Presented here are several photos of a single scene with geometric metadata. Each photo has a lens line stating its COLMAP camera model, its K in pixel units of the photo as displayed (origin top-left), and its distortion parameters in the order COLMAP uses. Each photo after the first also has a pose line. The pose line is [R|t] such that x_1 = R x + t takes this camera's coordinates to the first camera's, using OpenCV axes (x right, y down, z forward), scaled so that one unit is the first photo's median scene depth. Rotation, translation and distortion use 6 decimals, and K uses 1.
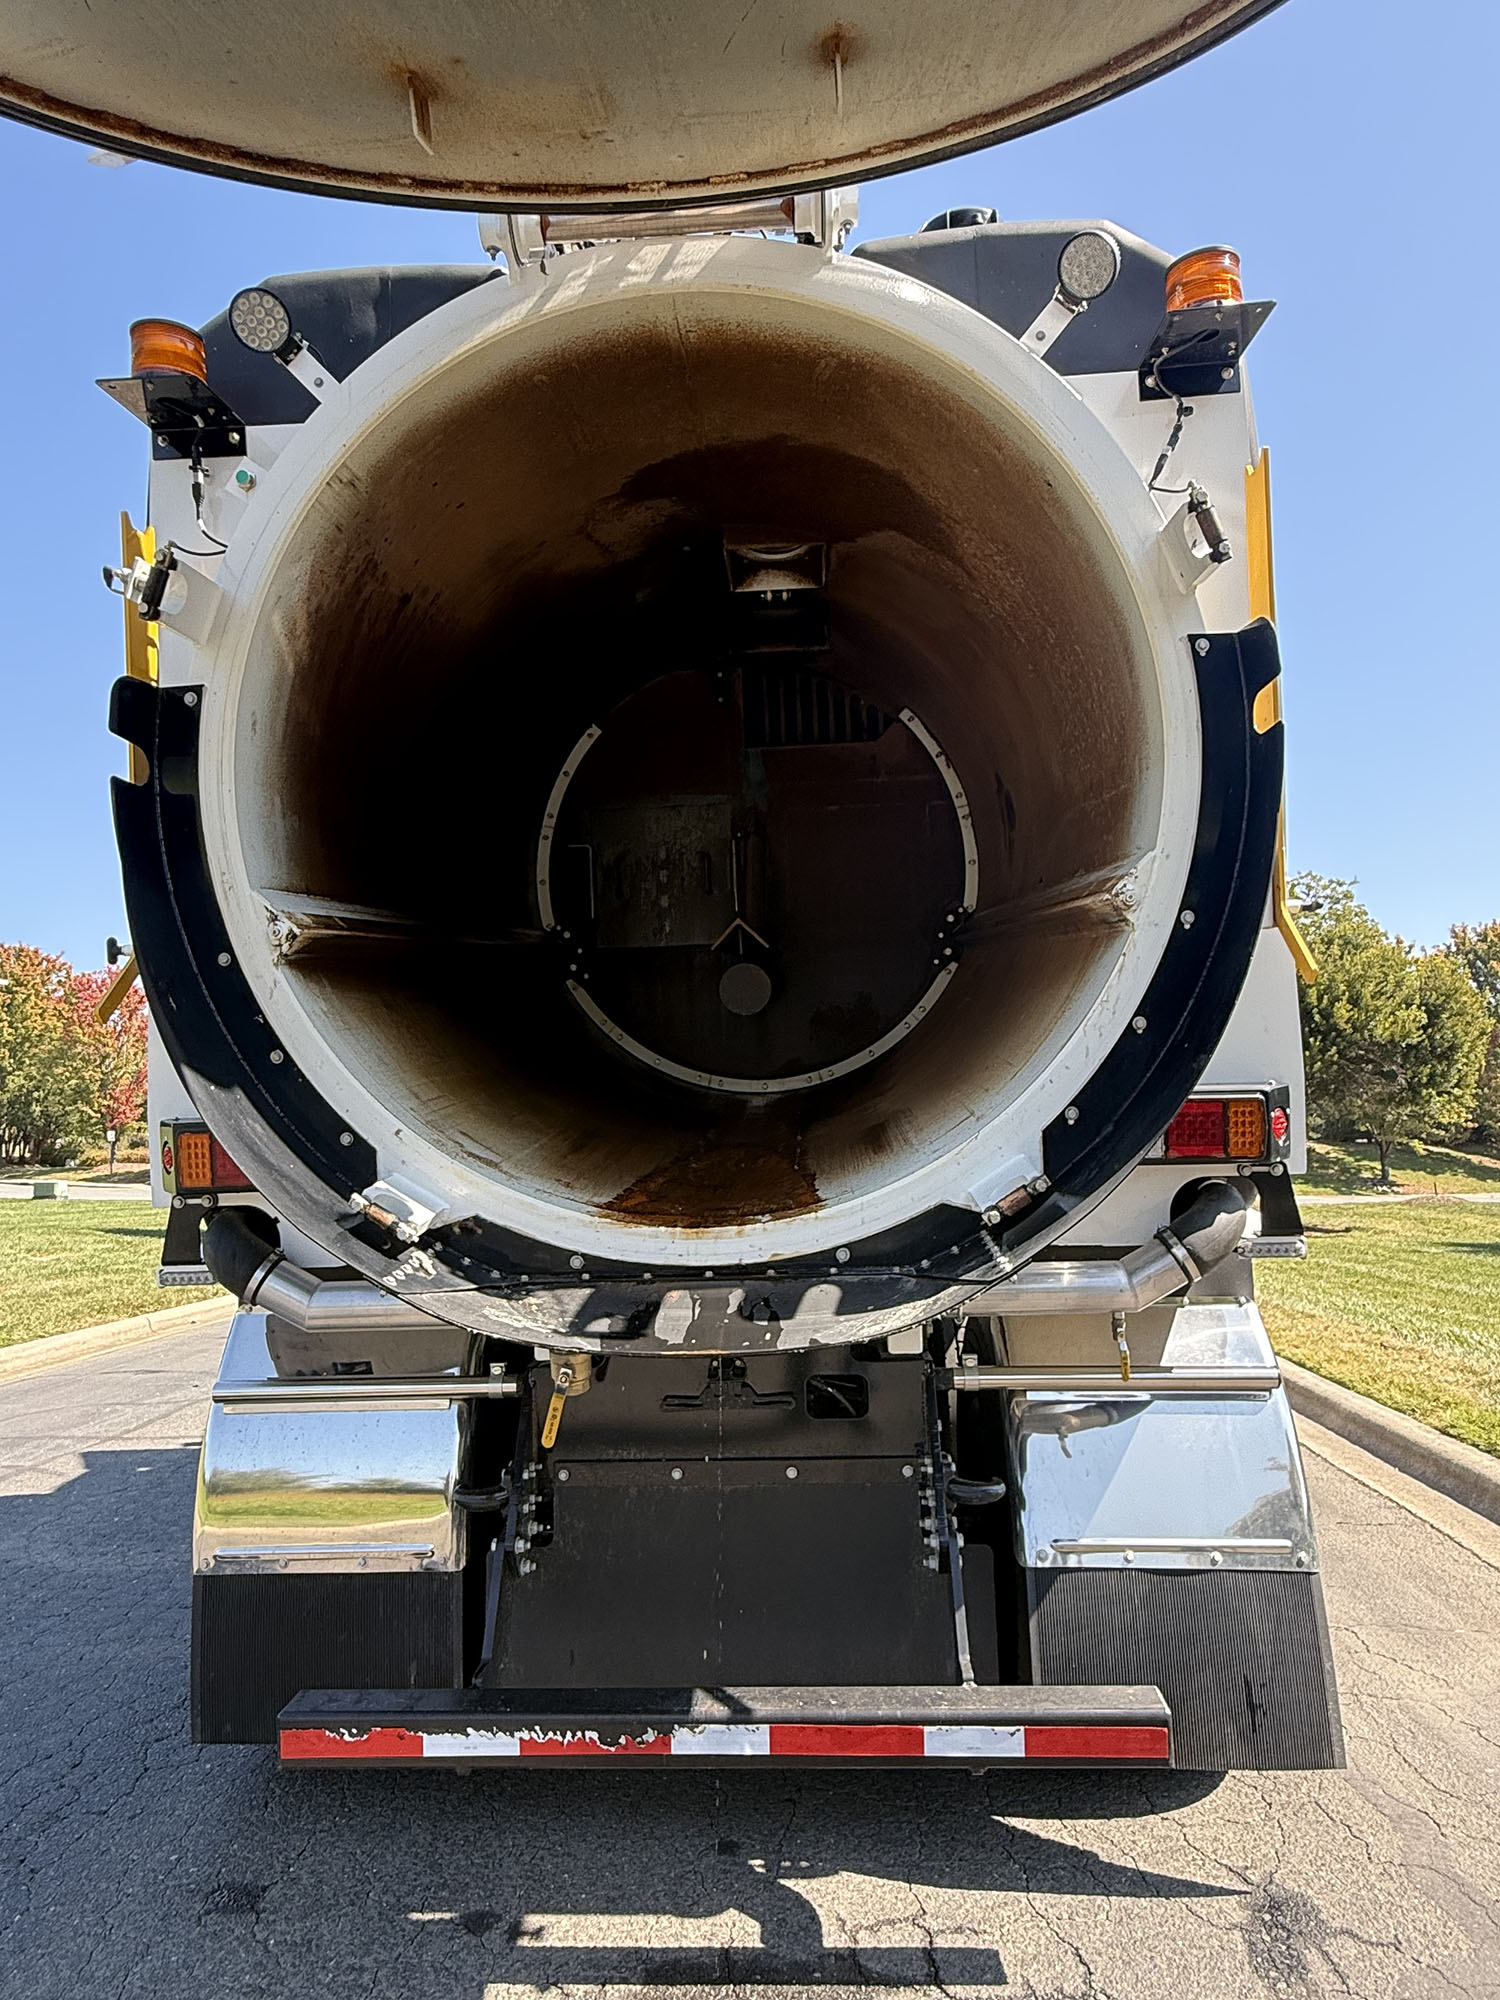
lens RADIAL K [[1181.1, 0, 748.9], [0, 1181.1, 989.3], [0, 0, 1]] dist [-0.001969, -0.002878]
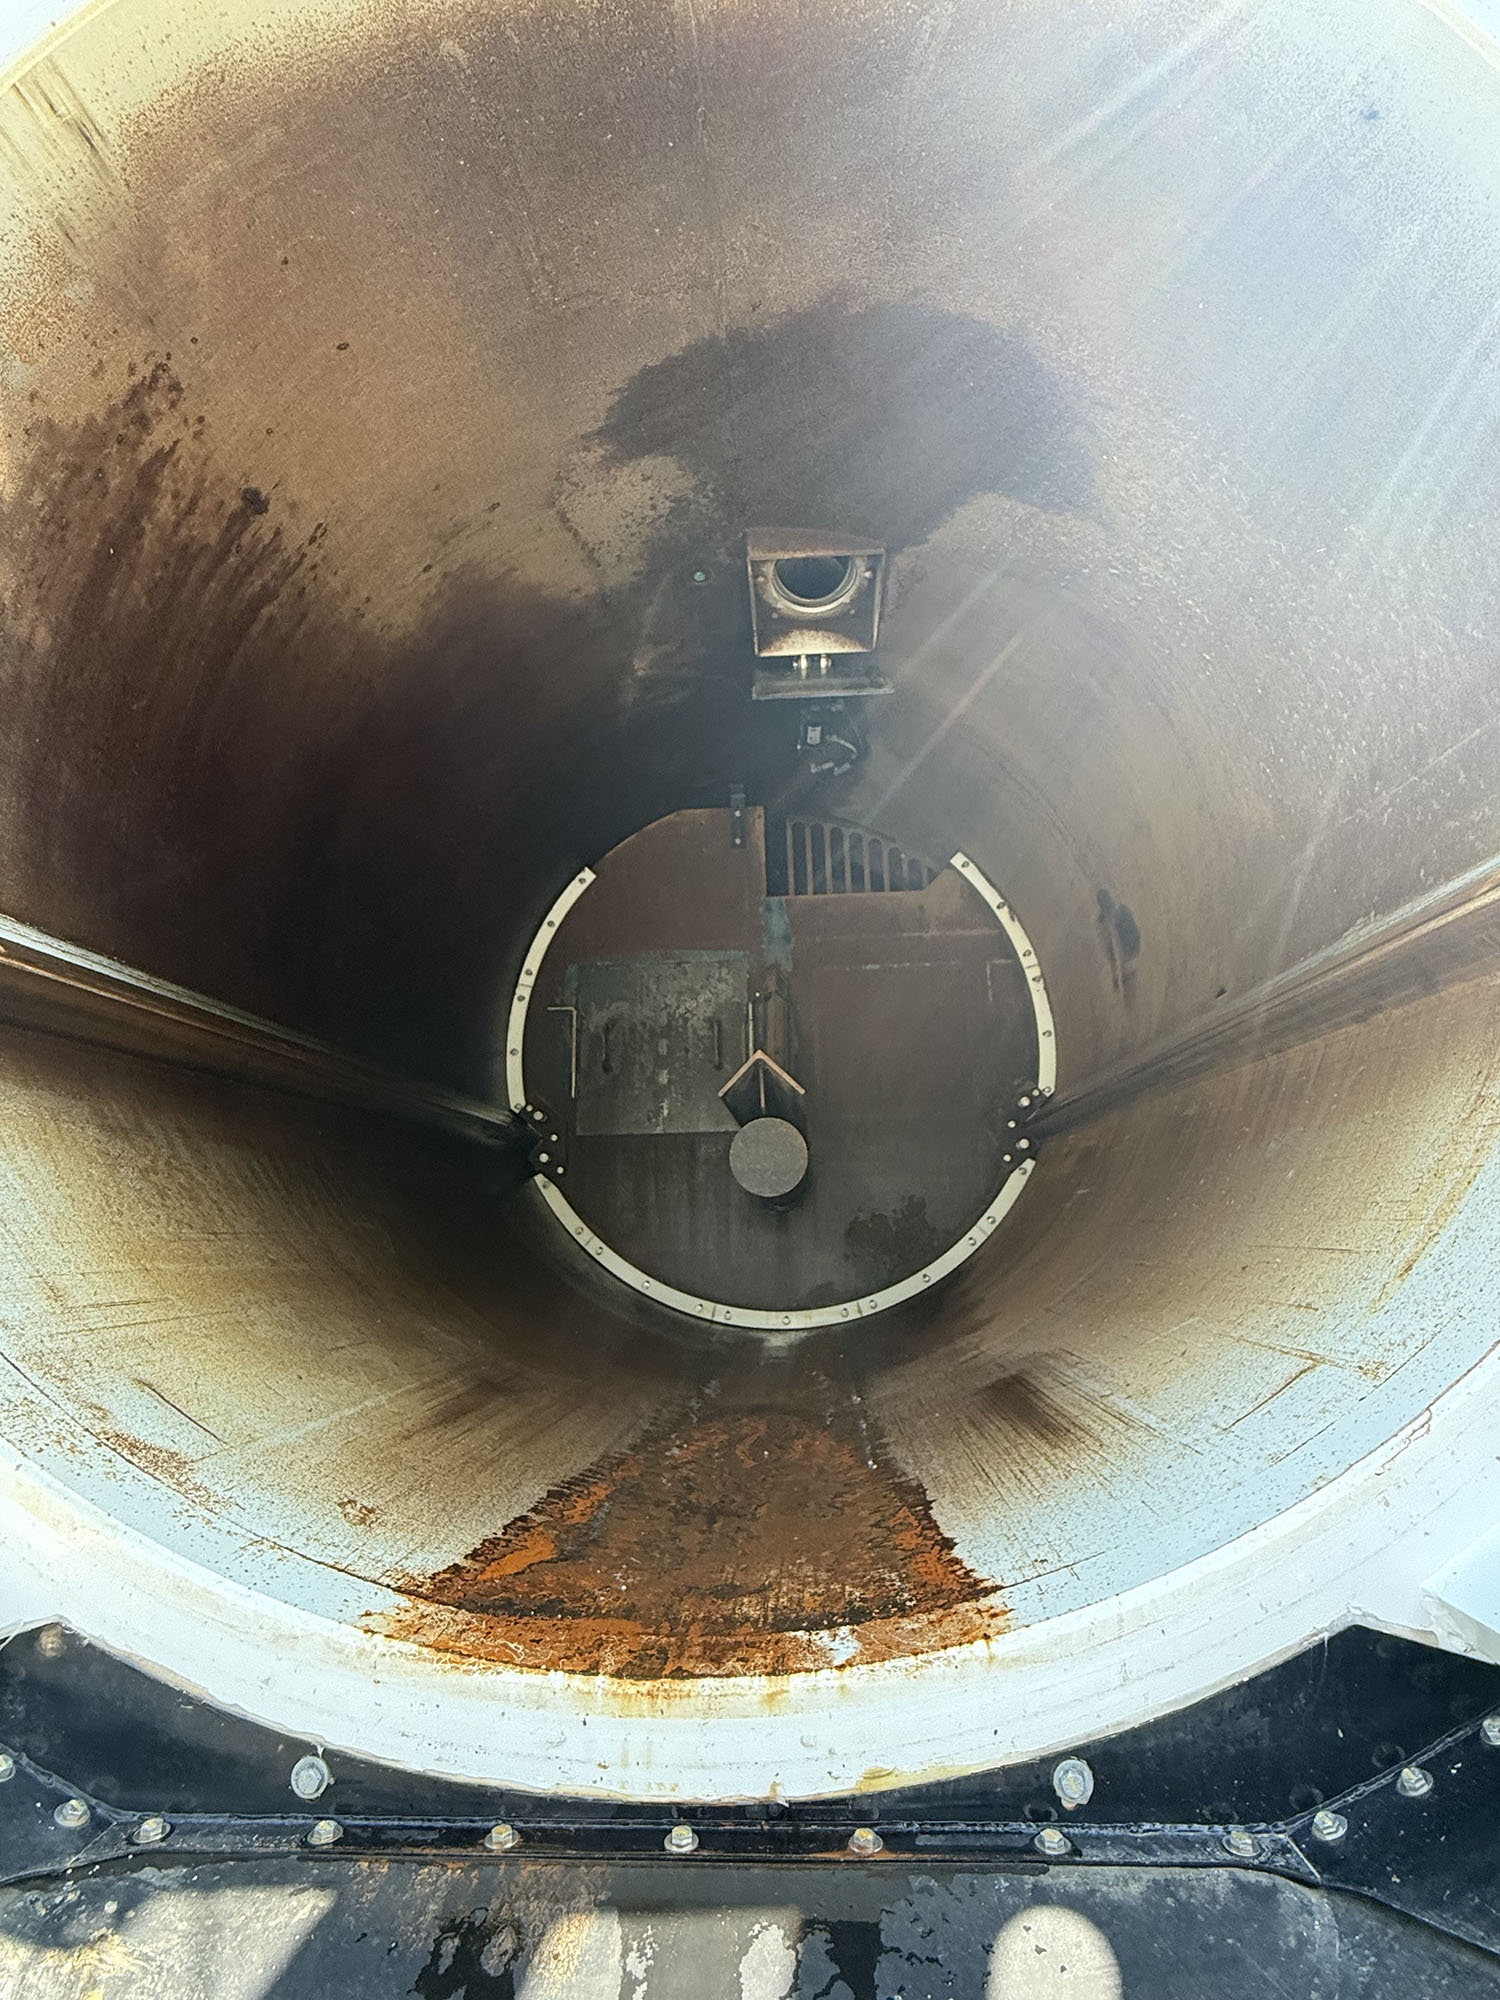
lens RADIAL K [[1044.4, 0, 745.9], [0, 1044.4, 995.7], [0, 0, 1]] dist [0.002440, -0.000880]
pose [[0.999798, 0.015445, -0.012832, -0.007617], [-0.017983, 0.973025, -0.229999, 0.036998], [0.008933, 0.230183, 0.973106, 0.325472]]
